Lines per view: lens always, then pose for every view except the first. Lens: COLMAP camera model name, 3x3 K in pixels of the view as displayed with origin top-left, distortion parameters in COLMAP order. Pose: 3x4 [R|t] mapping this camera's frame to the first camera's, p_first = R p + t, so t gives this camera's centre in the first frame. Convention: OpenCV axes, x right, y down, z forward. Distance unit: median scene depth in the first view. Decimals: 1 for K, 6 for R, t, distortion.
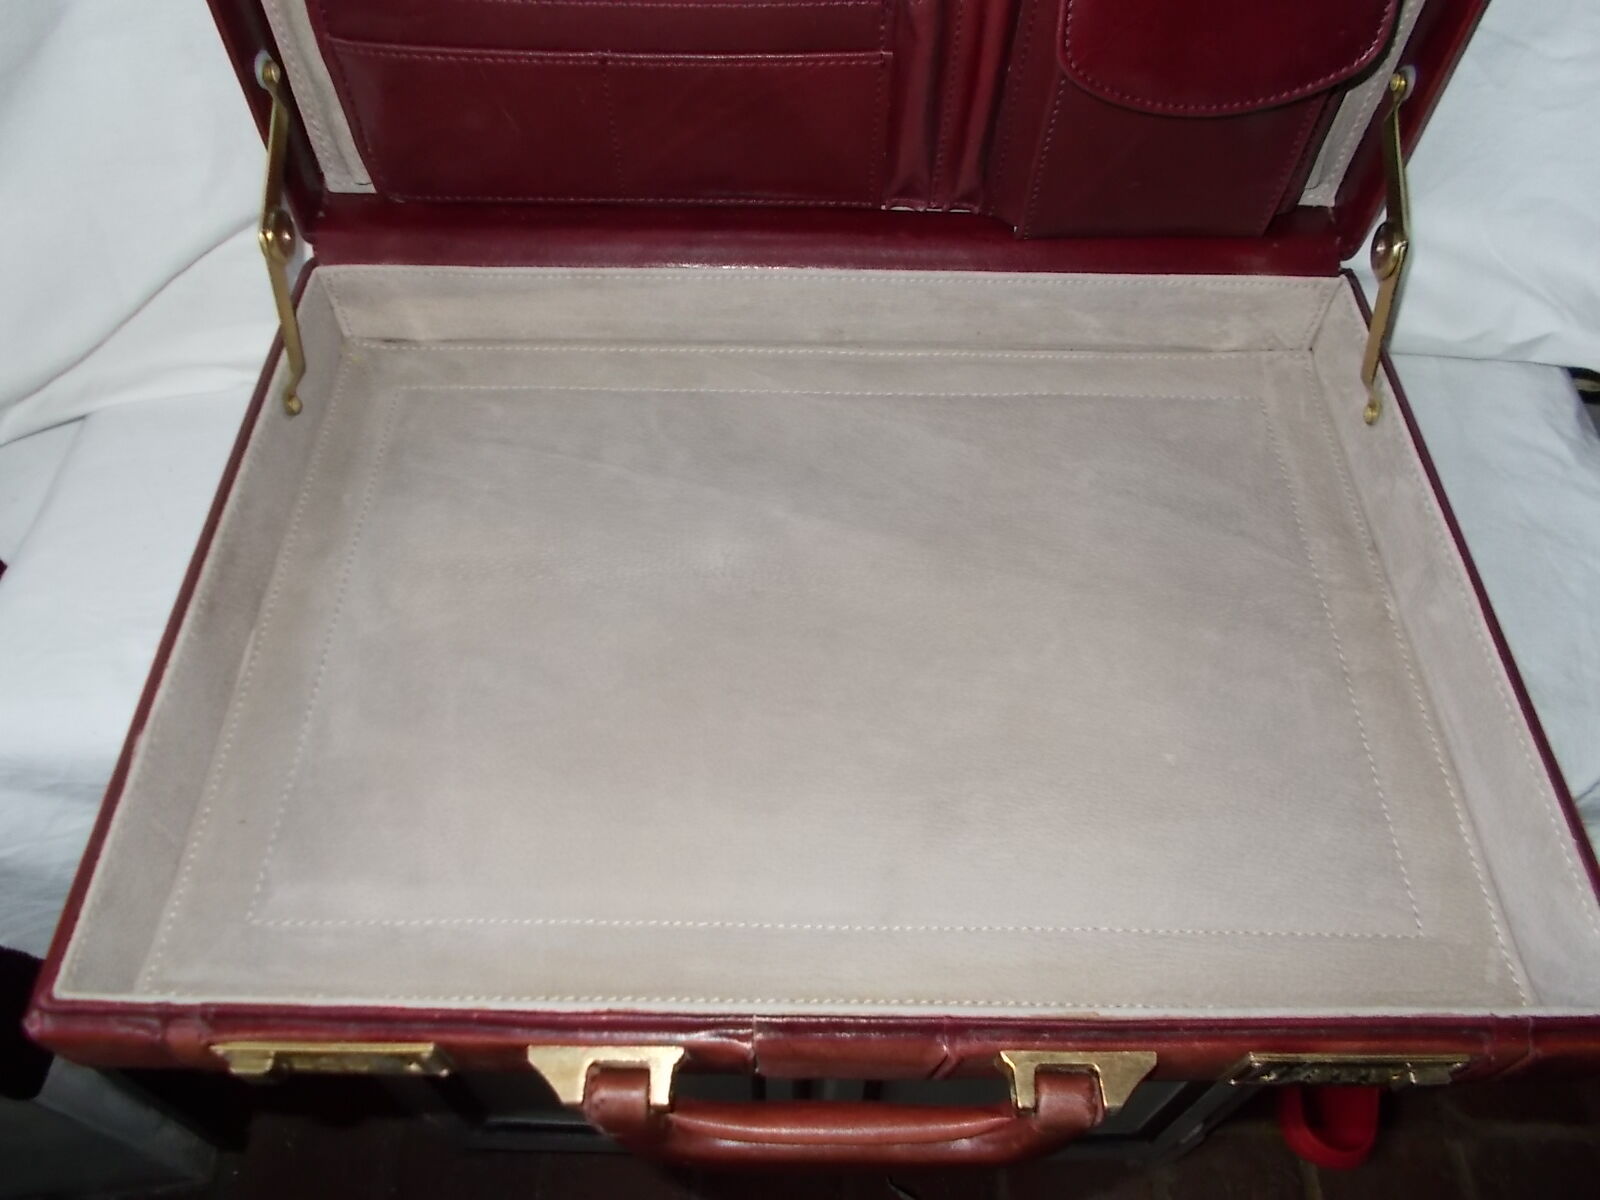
lens RADIAL K [[1216.2, 0, 796.6], [0, 1216.2, 601.7], [0, 0, 1]] dist [-0.001865, 0.002505]
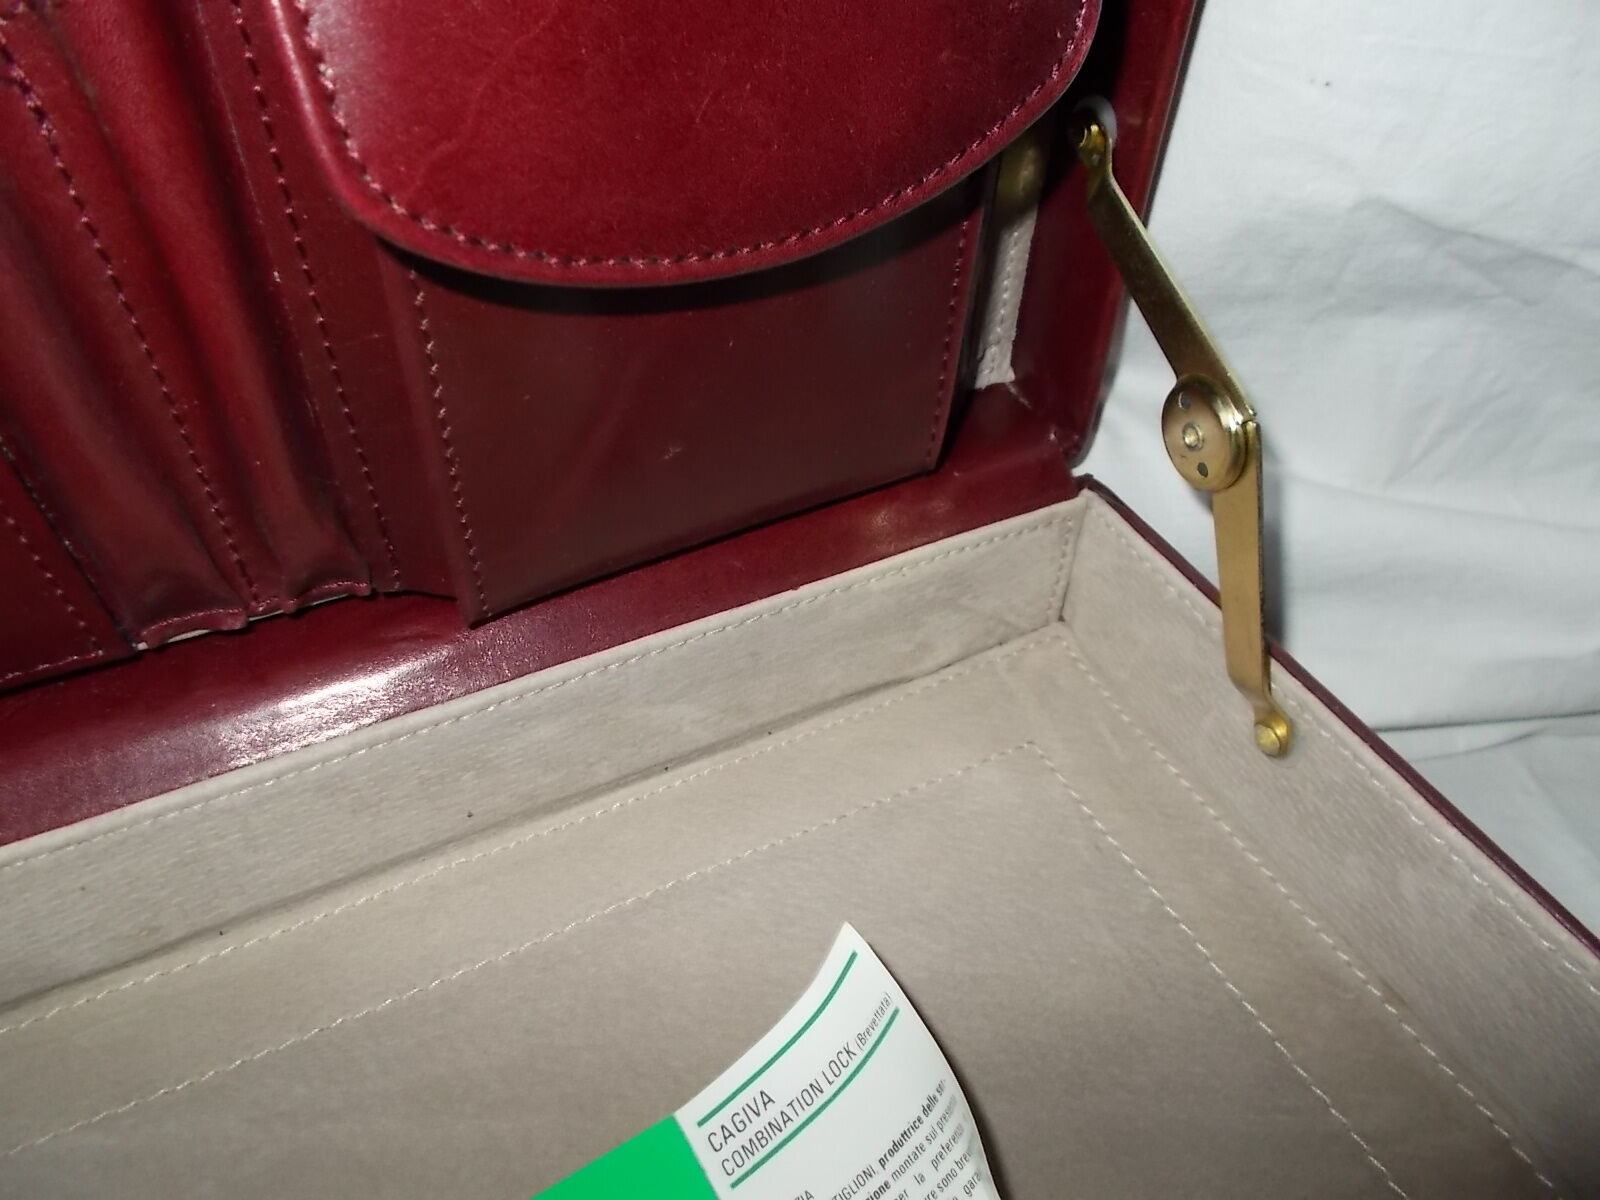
lens RADIAL K [[1216.2, 0, 796.6], [0, 1216.2, 601.7], [0, 0, 1]] dist [-0.001865, 0.002505]
pose [[0.897533, -0.308413, 0.315146, 0.150337], [0.360137, 0.925108, -0.120323, -0.208194], [-0.254435, 0.221489, 0.941385, 0.544244]]
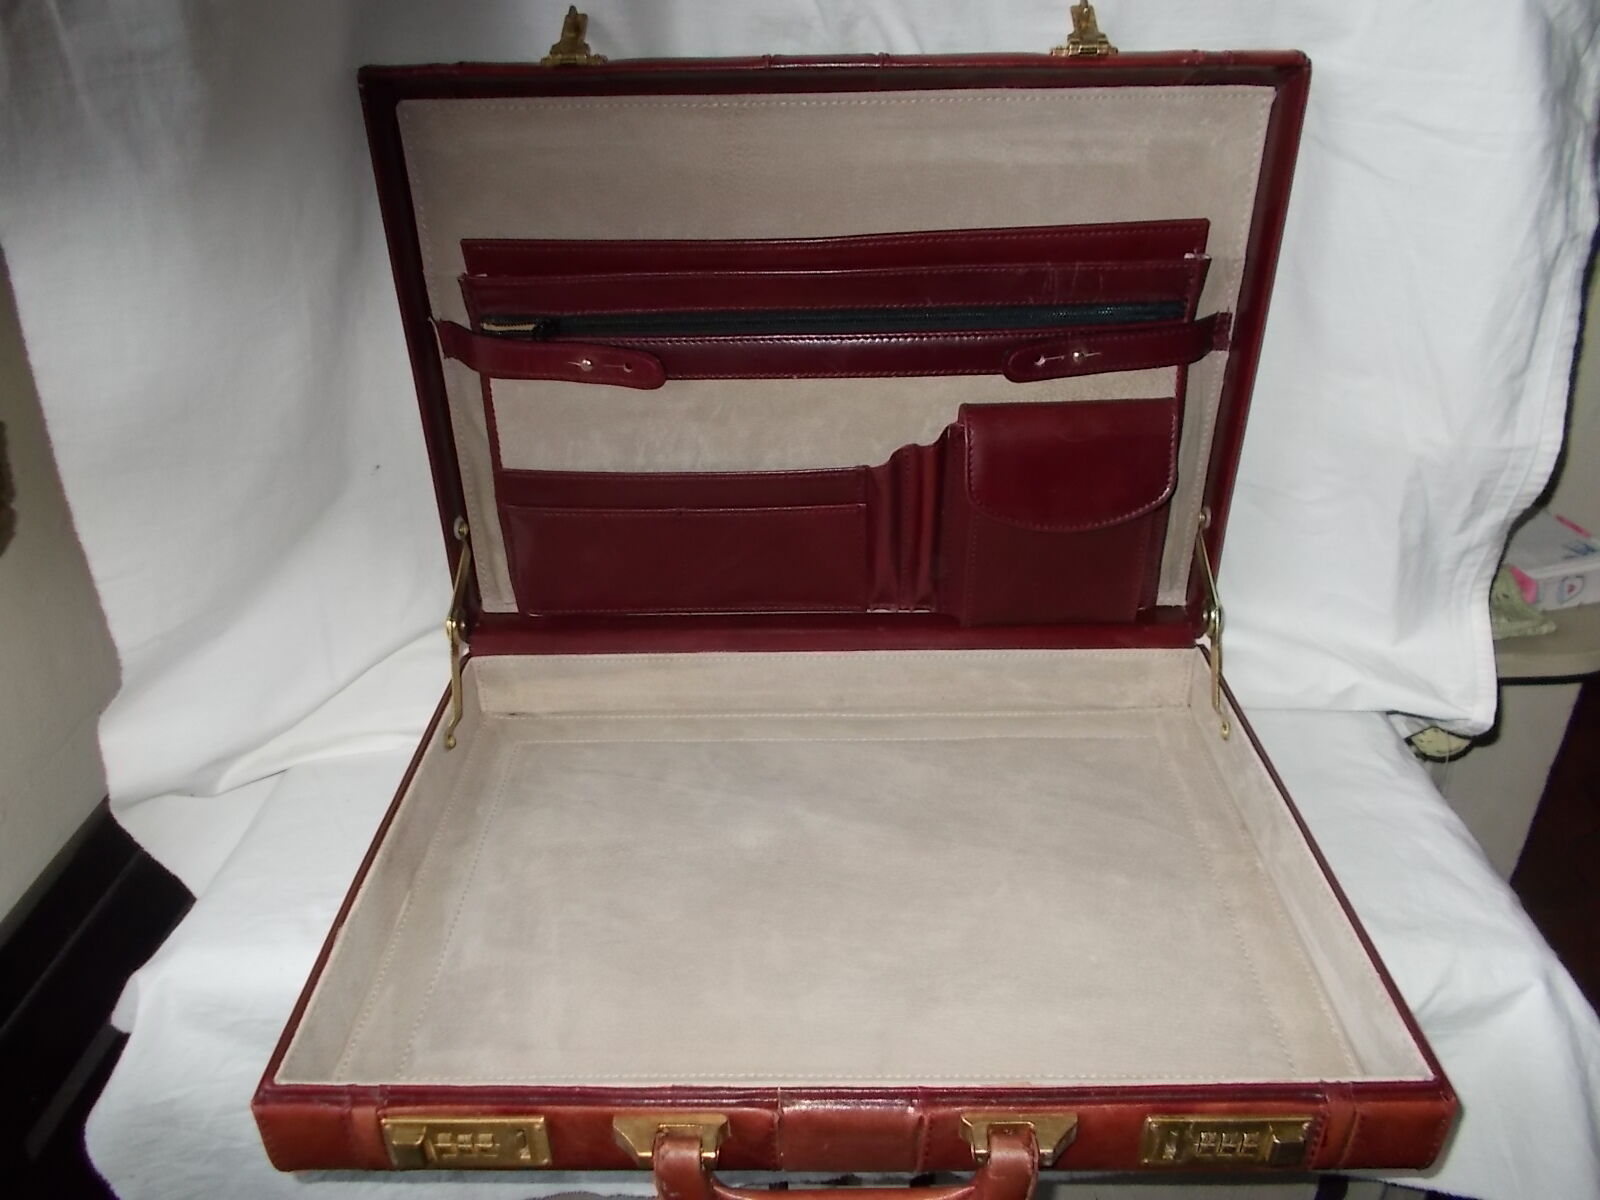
lens RADIAL K [[1216.2, 0, 796.6], [0, 1216.2, 601.7], [0, 0, 1]] dist [-0.001865, 0.002505]
pose [[0.999522, -0.023558, -0.020017, 0.016531], [0.012840, 0.905383, -0.424402, 0.278089], [0.028121, 0.423942, 0.905253, -0.310371]]
